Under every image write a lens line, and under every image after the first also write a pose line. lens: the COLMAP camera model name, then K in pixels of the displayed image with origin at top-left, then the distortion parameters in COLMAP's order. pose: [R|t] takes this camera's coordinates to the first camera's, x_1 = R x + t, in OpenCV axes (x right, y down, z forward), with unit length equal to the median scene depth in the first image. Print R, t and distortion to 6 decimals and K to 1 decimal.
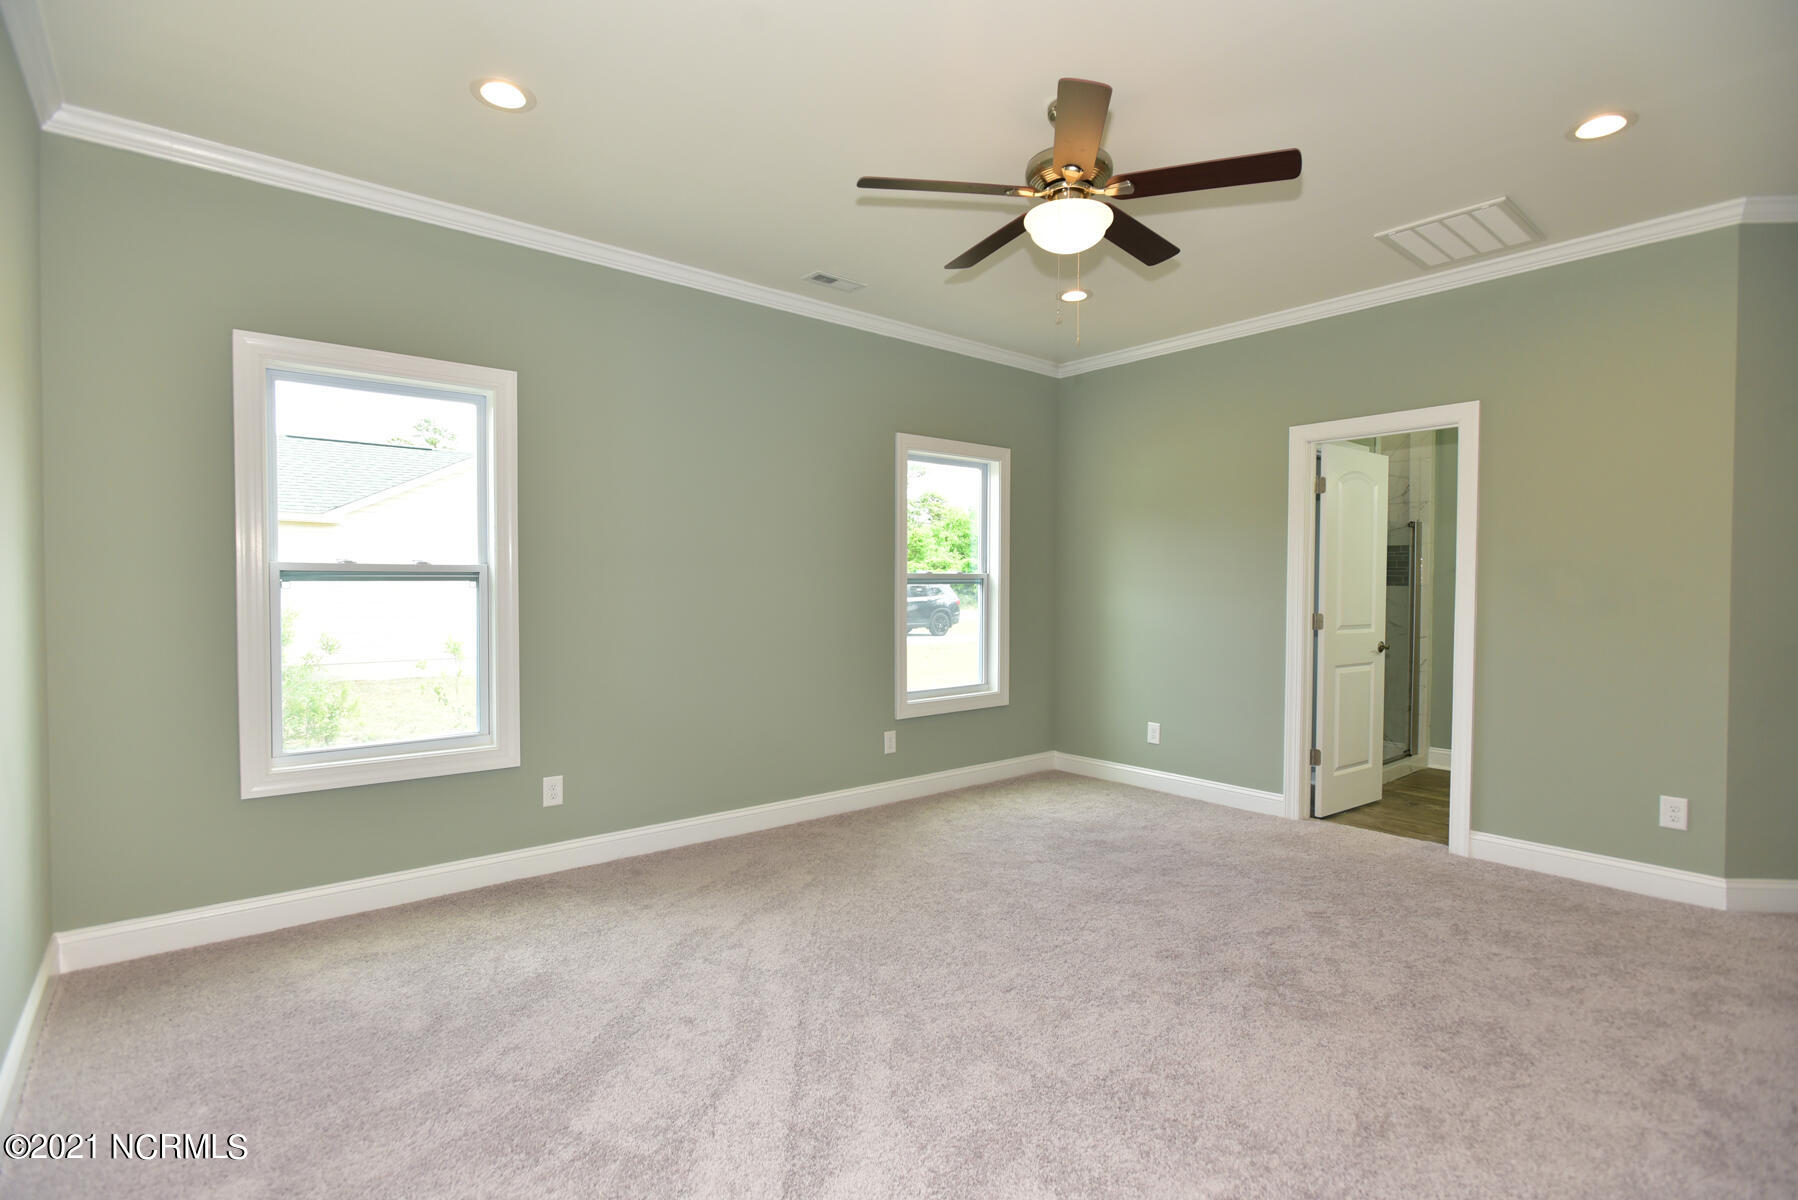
lens RADIAL K [[874.2, 0, 899.0], [0, 874.2, 600.0], [0, 0, 1]] dist [0.000398, -0.000093]
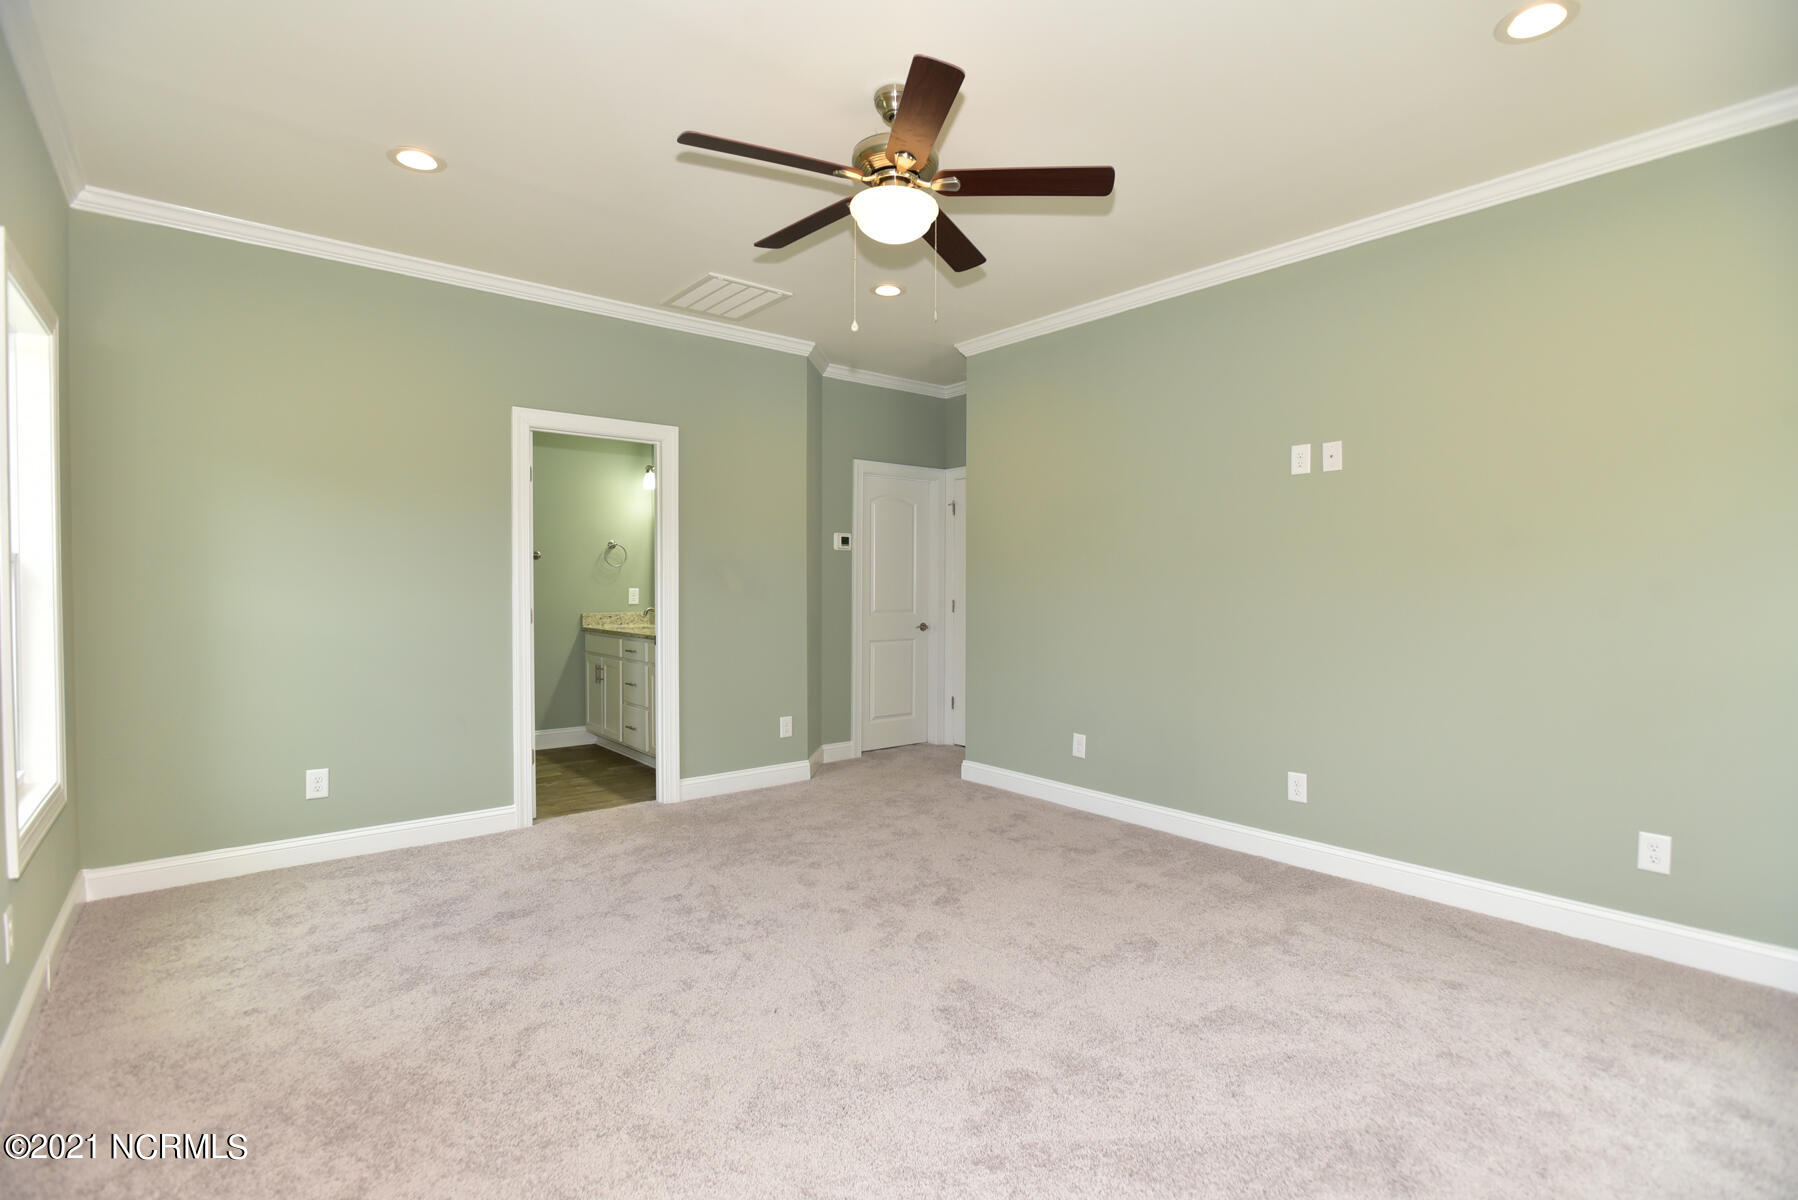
lens RADIAL K [[846.5, 0, 896.6], [0, 846.5, 600.1], [0, 0, 1]] dist [-0.012989, 0.000539]
pose [[0.007485, -0.016346, 0.999838, -0.532365], [0.021292, 0.999642, 0.016183, 0.001374], [-0.999745, 0.021167, 0.007830, 0.705535]]
